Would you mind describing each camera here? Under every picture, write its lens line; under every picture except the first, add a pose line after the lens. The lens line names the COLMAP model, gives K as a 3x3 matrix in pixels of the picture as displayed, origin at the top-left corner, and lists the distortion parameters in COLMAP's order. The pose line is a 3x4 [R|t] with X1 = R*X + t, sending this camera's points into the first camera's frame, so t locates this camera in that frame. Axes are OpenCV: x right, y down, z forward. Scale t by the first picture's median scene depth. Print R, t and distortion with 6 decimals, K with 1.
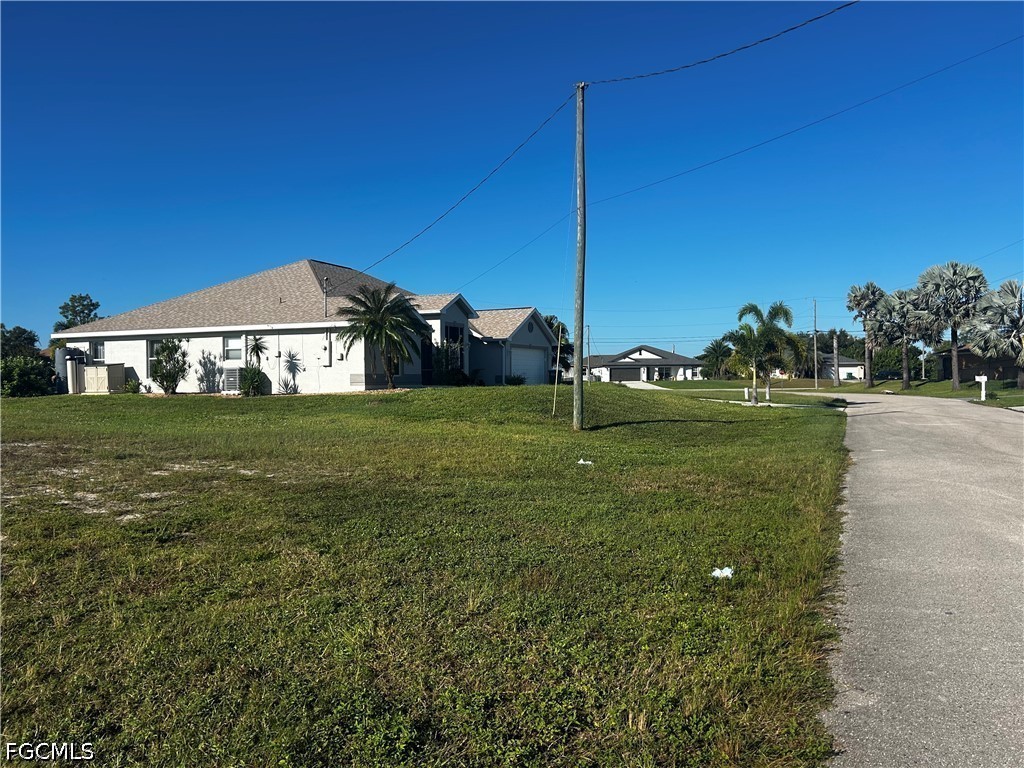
lens RADIAL K [[765.0, 0, 512.0], [0, 765.0, 384.0], [0, 0, 1]] dist [0.086391, -0.098210]
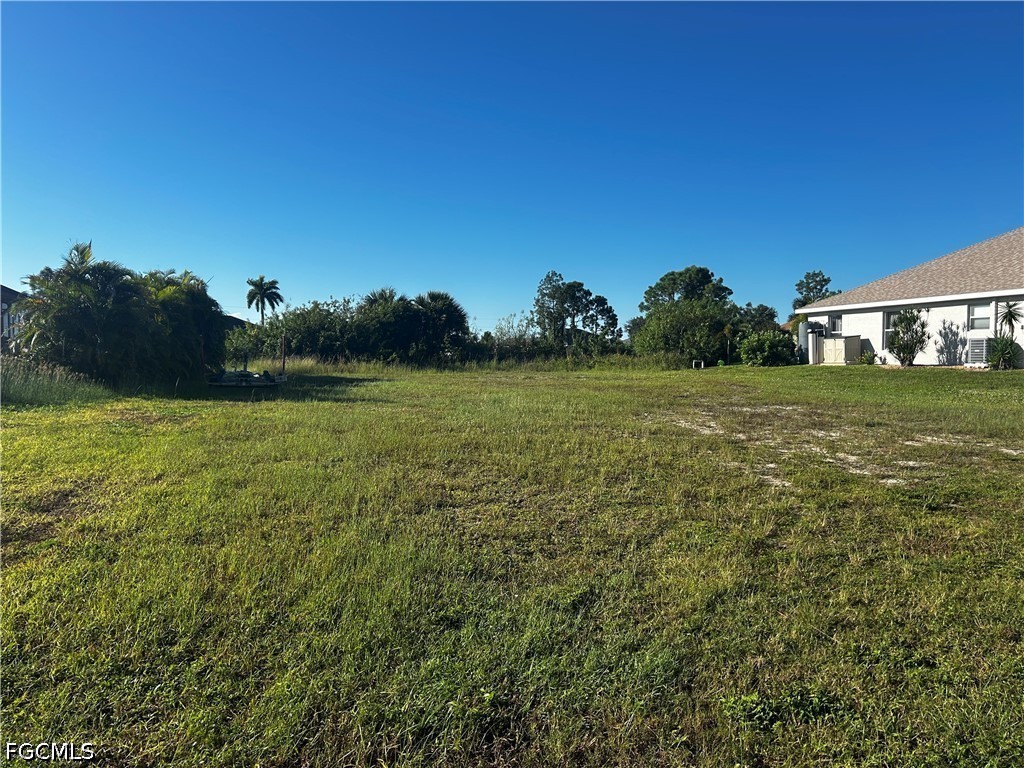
lens RADIAL K [[765.0, 0, 512.0], [0, 765.0, 384.0], [0, 0, 1]] dist [0.086391, -0.098210]
pose [[0.641336, 0.034977, -0.766463, -0.005992], [-0.007046, 0.999187, 0.039702, 0.000421], [0.767228, -0.020062, 0.641060, -0.018137]]
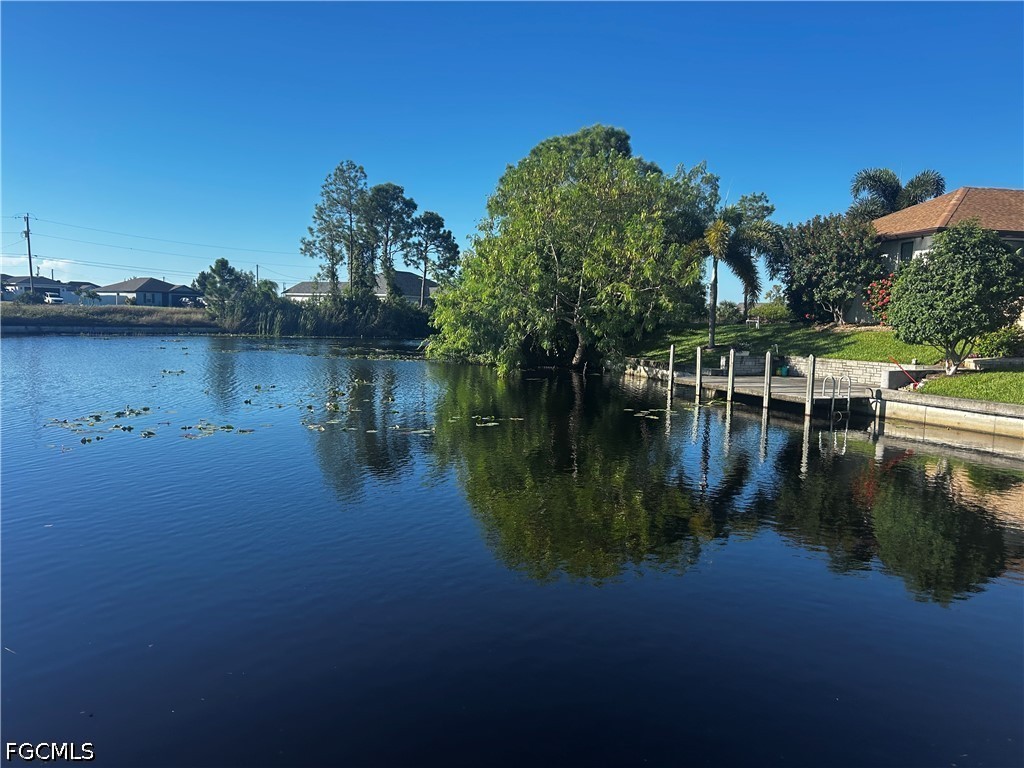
lens RADIAL K [[757.1, 0, 512.4], [0, 757.1, 395.4], [0, 0, 1]] dist [0.086010, -0.093959]
pose [[0.773861, 0.086760, -0.627385, -1.617381], [-0.031513, 0.994621, 0.098675, 0.051717], [0.632571, -0.056590, 0.772432, 1.862026]]
